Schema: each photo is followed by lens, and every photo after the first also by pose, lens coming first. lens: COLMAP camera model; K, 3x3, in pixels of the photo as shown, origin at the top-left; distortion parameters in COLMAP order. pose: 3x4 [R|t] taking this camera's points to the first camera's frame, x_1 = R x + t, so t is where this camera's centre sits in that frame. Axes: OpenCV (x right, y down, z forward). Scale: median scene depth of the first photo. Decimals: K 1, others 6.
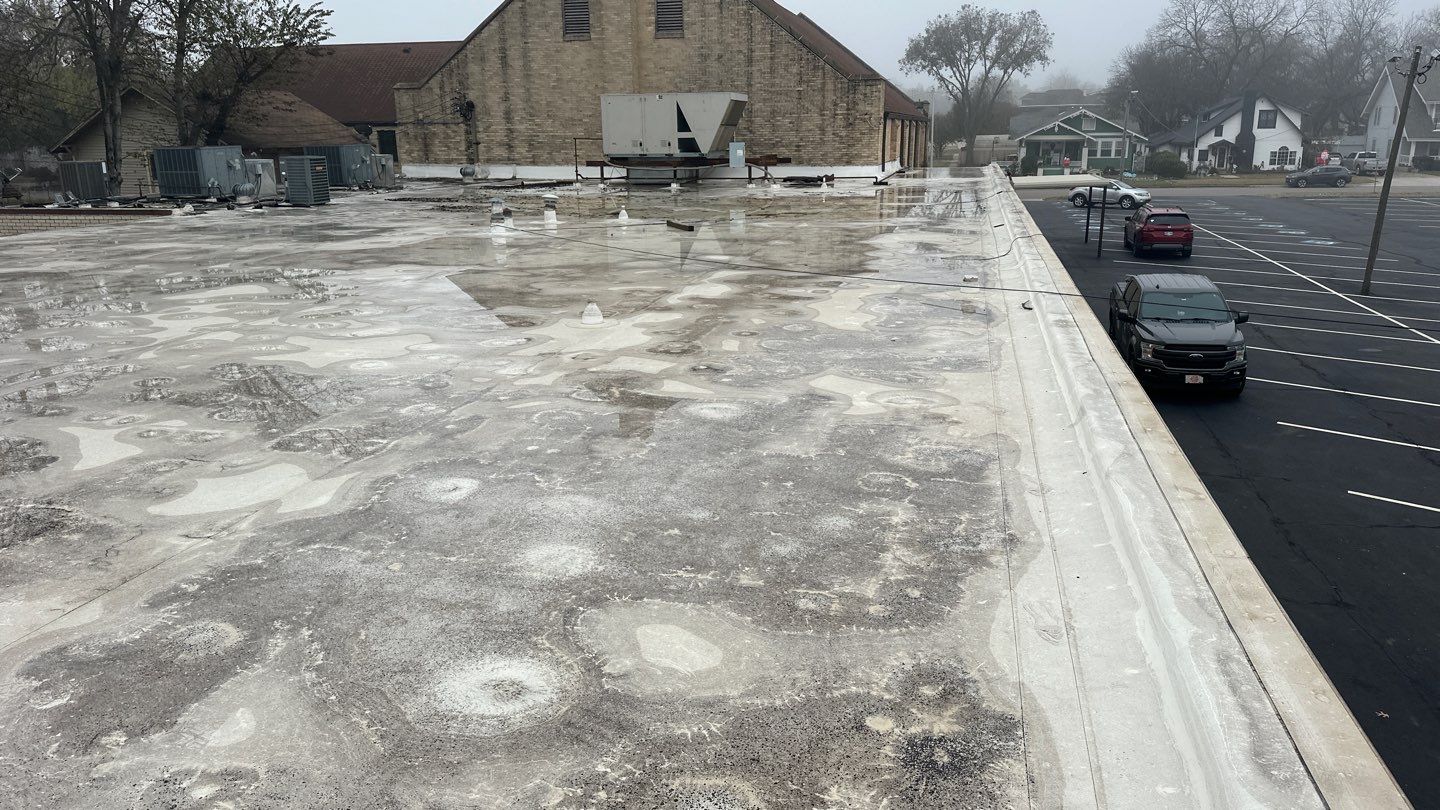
lens RADIAL K [[1036.6, 0, 727.0], [0, 1036.6, 413.1], [0, 0, 1]] dist [0.039551, -0.026561]
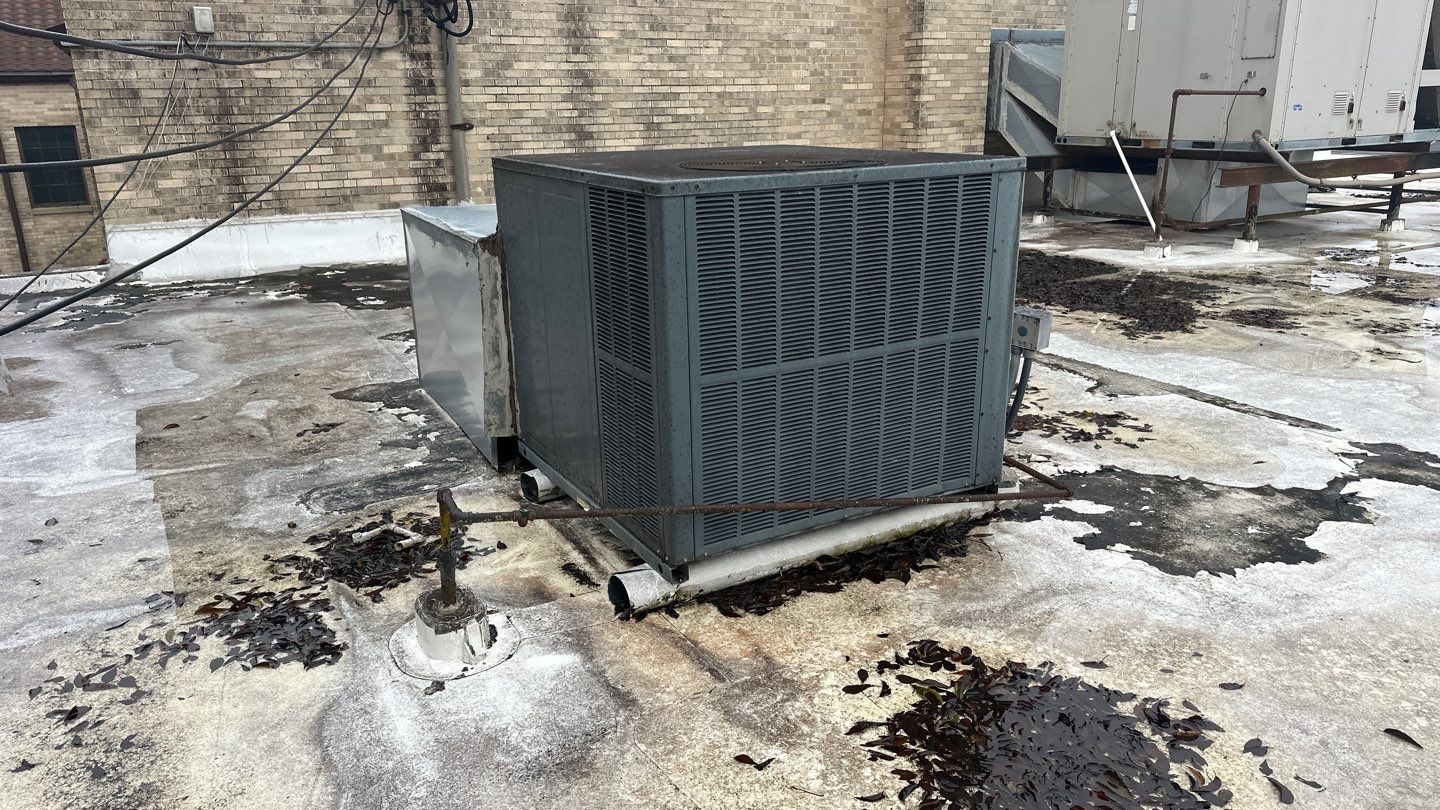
lens RADIAL K [[999.4, 0, 729.0], [0, 999.4, 408.4], [0, 0, 1]] dist [0.072833, -0.078378]
pose [[0.720688, -0.211222, 0.660299, -0.398066], [0.191823, 0.976025, 0.102854, -0.211490], [-0.666193, 0.052535, 0.743927, 0.801654]]
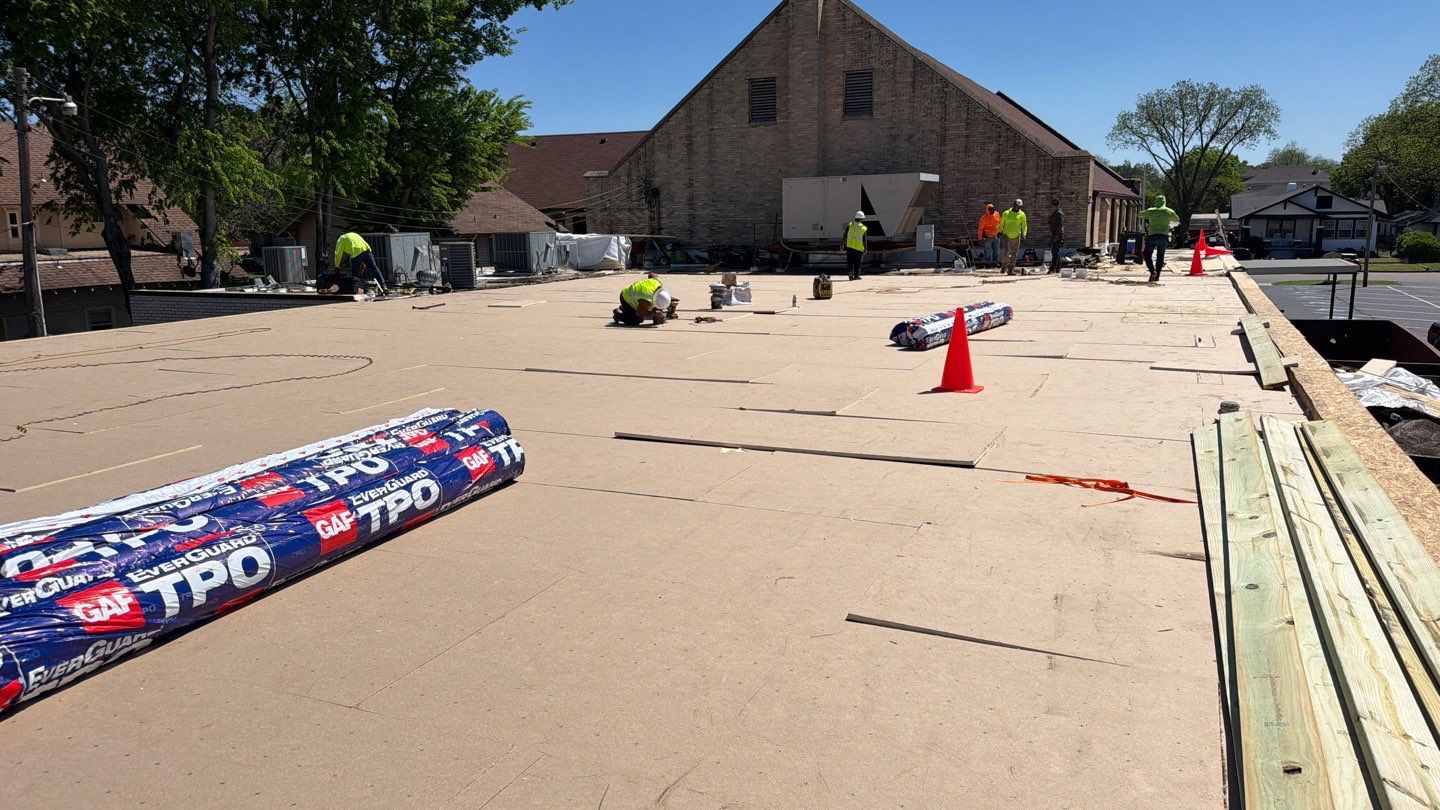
lens RADIAL K [[999.4, 0, 687.3], [0, 999.4, 418.8], [0, 0, 1]] dist [0.072833, -0.078378]
pose [[0.977198, 0.034144, -0.209569, -0.004056], [-0.047720, 0.997053, -0.060069, -0.018997], [0.206900, 0.068700, 0.975947, 0.072604]]
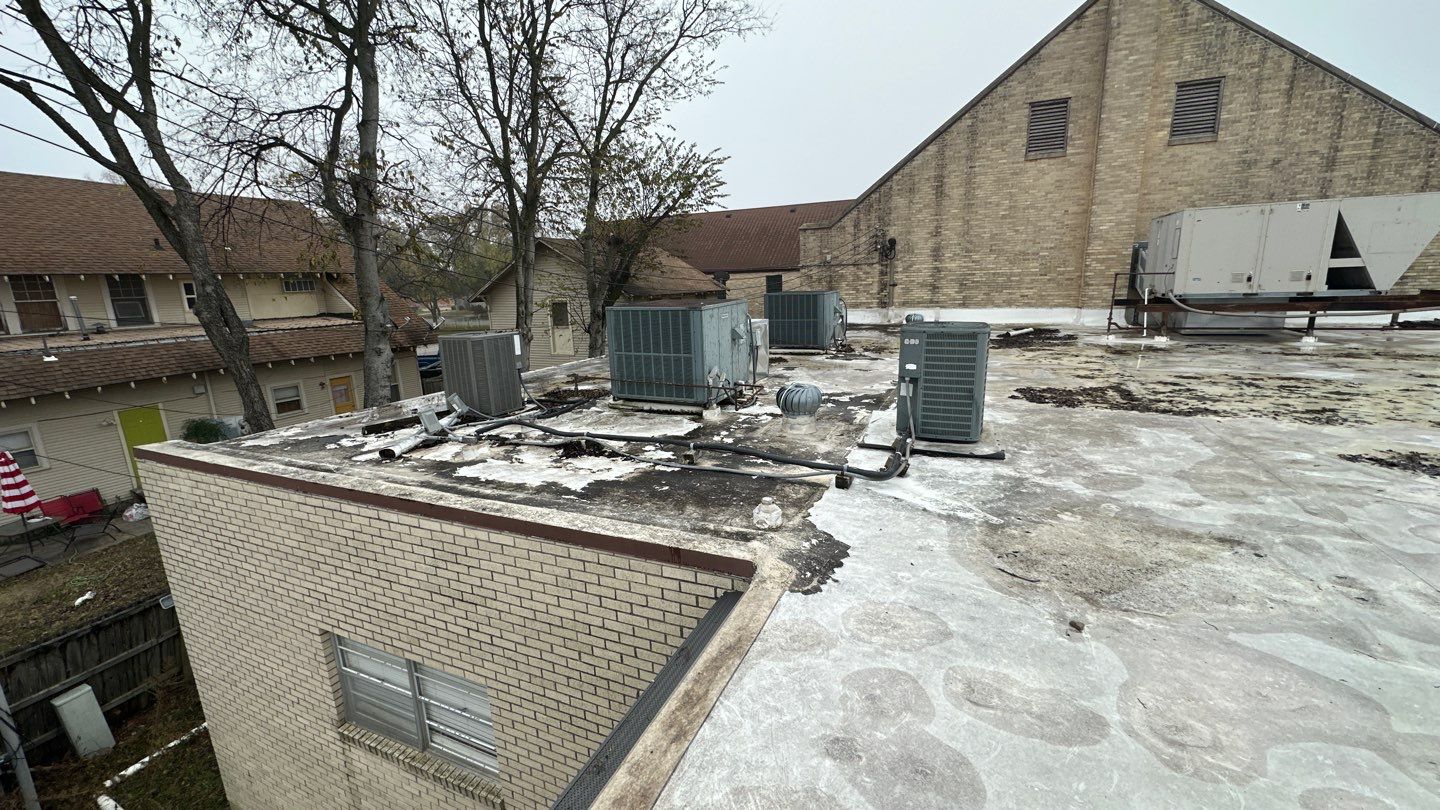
lens RADIAL K [[573.3, 0, 725.2], [0, 573.3, 403.4], [0, 0, 1]] dist [0.004737, -0.000571]
pose [[0.985217, 0.014054, -0.170735, -0.312092], [-0.022483, 0.998616, -0.047539, -0.137166], [0.169830, 0.050675, 0.984170, 0.519880]]
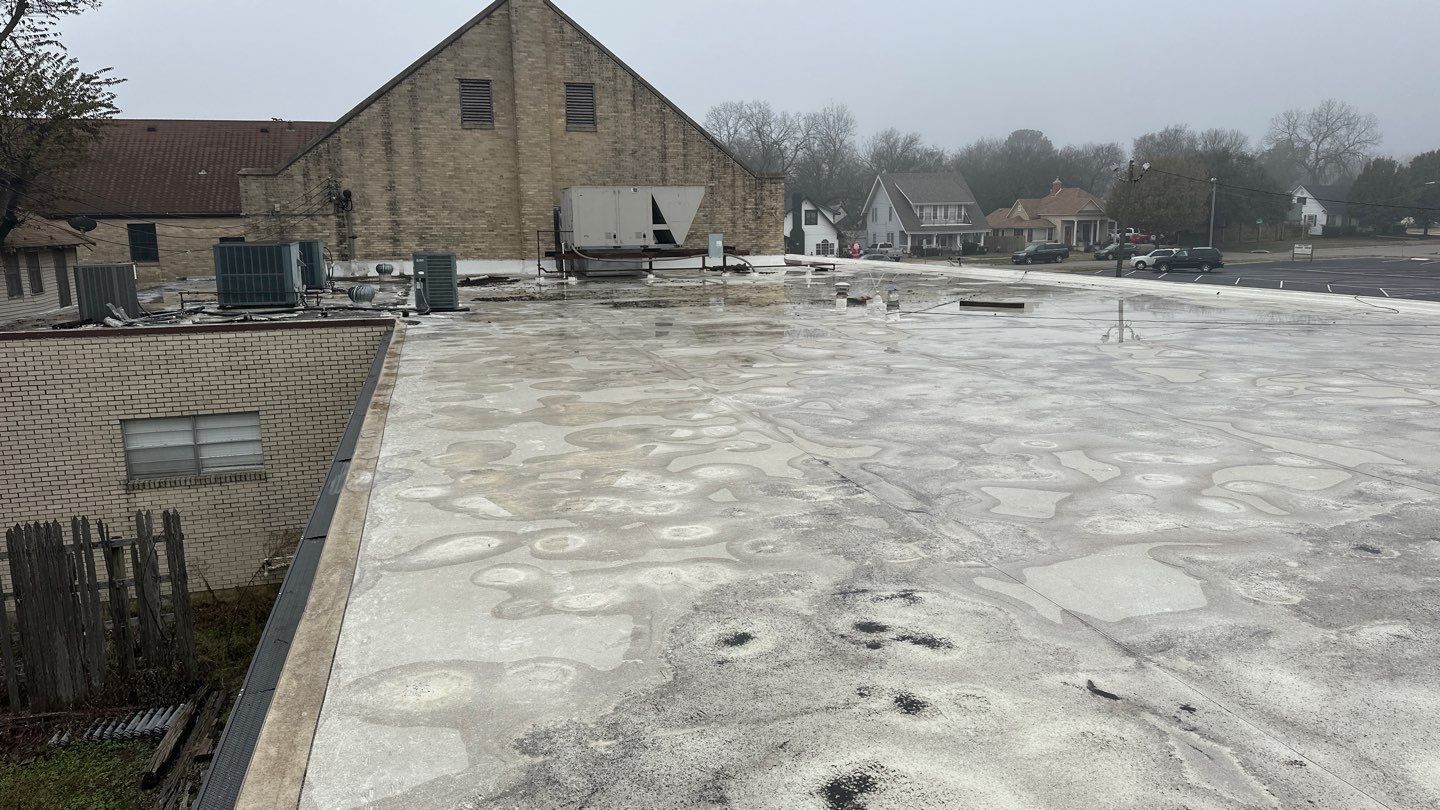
lens RADIAL K [[999.4, 0, 729.6], [0, 999.4, 418.0], [0, 0, 1]] dist [0.072833, -0.078378]
pose [[0.862170, -0.097625, 0.497123, -0.425617], [0.135640, 0.989916, -0.040843, -0.031389], [-0.488123, 0.102643, 0.866718, 0.126974]]
